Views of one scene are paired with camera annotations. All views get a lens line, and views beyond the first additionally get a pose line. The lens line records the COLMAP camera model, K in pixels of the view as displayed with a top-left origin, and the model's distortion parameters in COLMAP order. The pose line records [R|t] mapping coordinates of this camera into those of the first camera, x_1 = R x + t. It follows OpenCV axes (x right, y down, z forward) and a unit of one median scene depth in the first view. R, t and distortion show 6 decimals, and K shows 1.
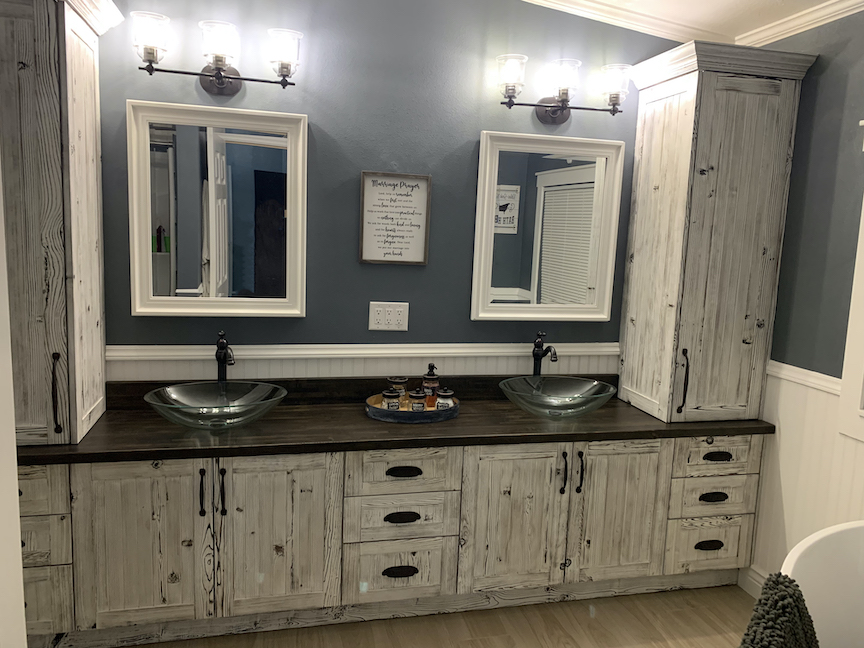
lens RADIAL K [[656.3, 0, 436.2], [0, 656.3, 320.1], [0, 0, 1]] dist [0.019454, -0.016491]
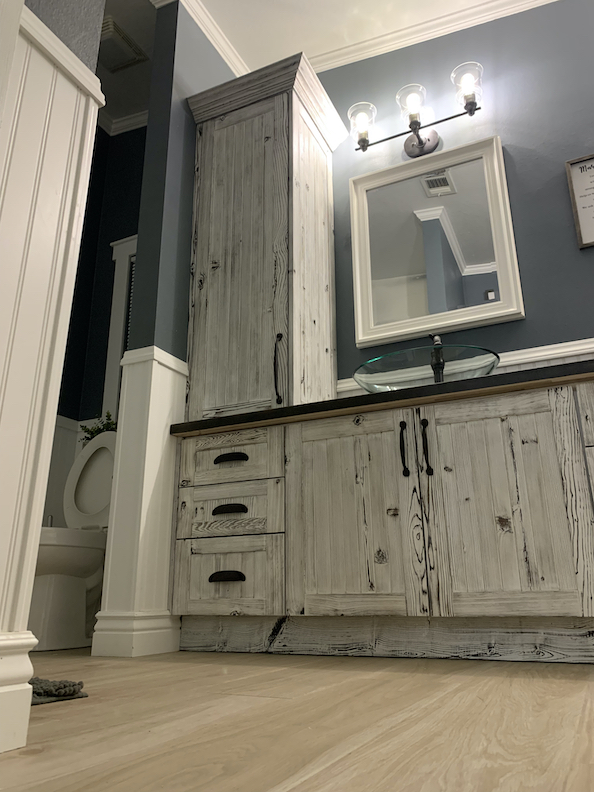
lens RADIAL K [[603.1, 0, 302.0], [0, 603.1, 393.1], [0, 0, 1]] dist [0.099992, -0.218219]
pose [[0.770925, -0.247796, -0.586747, 0.028217], [-0.045626, 0.897364, -0.438925, 0.498249], [0.635290, 0.365150, 0.680494, 0.301628]]
